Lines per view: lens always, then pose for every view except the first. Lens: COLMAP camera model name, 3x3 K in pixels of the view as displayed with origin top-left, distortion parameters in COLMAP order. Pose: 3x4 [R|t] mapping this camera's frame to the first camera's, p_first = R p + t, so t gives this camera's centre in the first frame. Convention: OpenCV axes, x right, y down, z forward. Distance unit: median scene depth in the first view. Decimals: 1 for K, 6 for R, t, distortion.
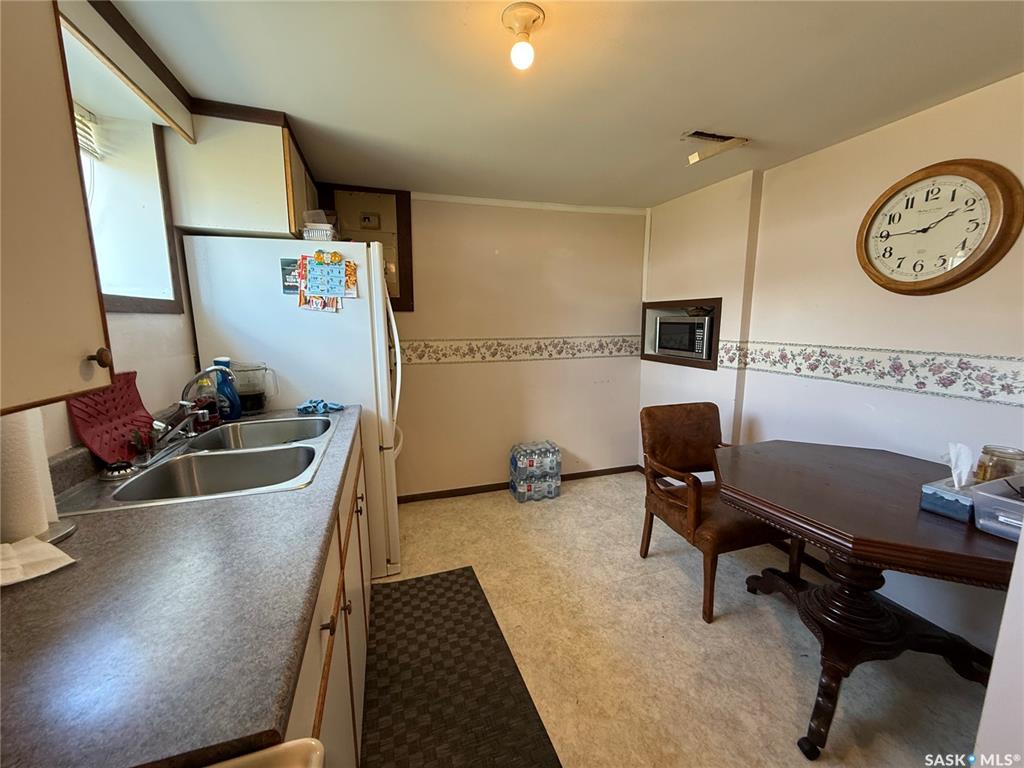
lens RADIAL K [[408.4, 0, 511.4], [0, 408.4, 388.4], [0, 0, 1]] dist [0.000980, -0.000474]
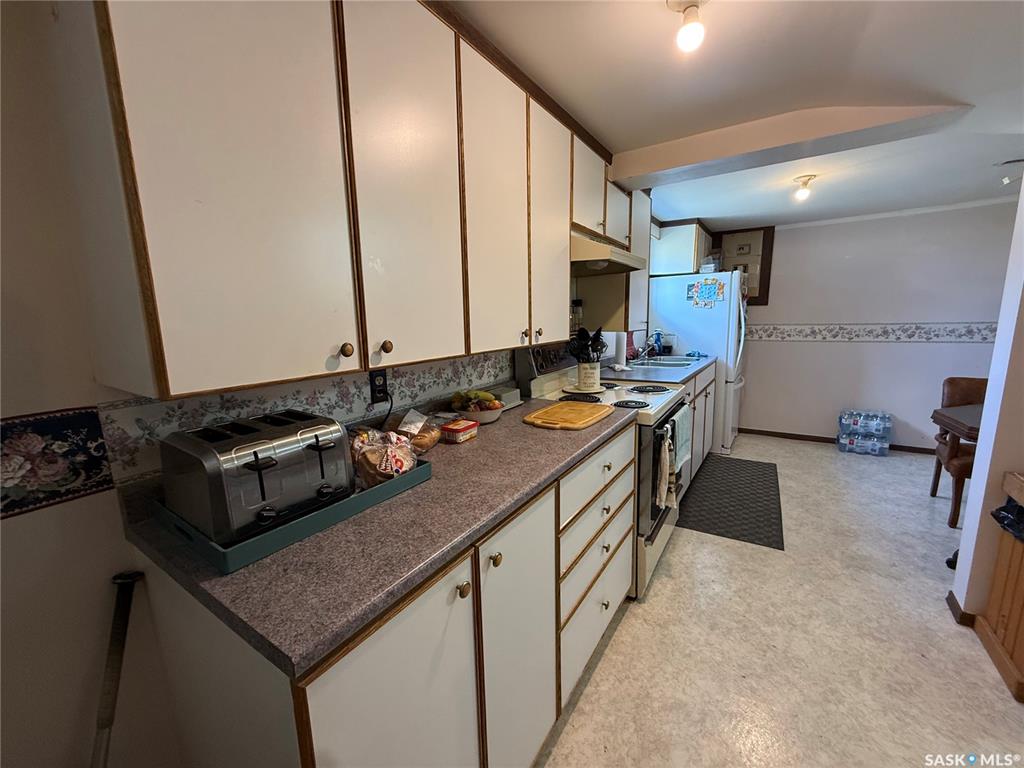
lens RADIAL K [[408.4, 0, 512.5], [0, 408.4, 383.5], [0, 0, 1]] dist [0.000980, -0.000474]
pose [[0.632509, 0.112652, -0.766317, 0.458935], [-0.108141, 0.992520, 0.056646, 0.147664], [0.766967, 0.047042, 0.639960, -0.869814]]
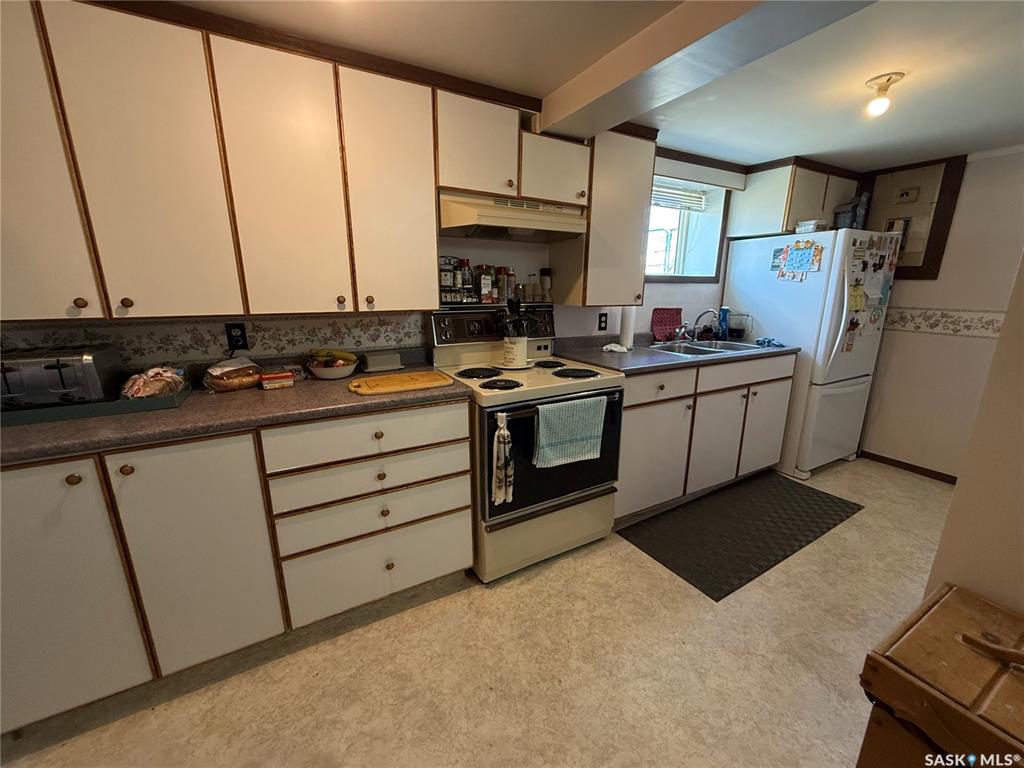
lens RADIAL K [[408.4, 0, 511.0], [0, 408.4, 383.8], [0, 0, 1]] dist [0.000980, -0.000474]
pose [[0.200693, 0.230642, -0.952117, 0.739046], [-0.169918, 0.965355, 0.198033, 0.047586], [0.964806, 0.122038, 0.232930, -0.268003]]
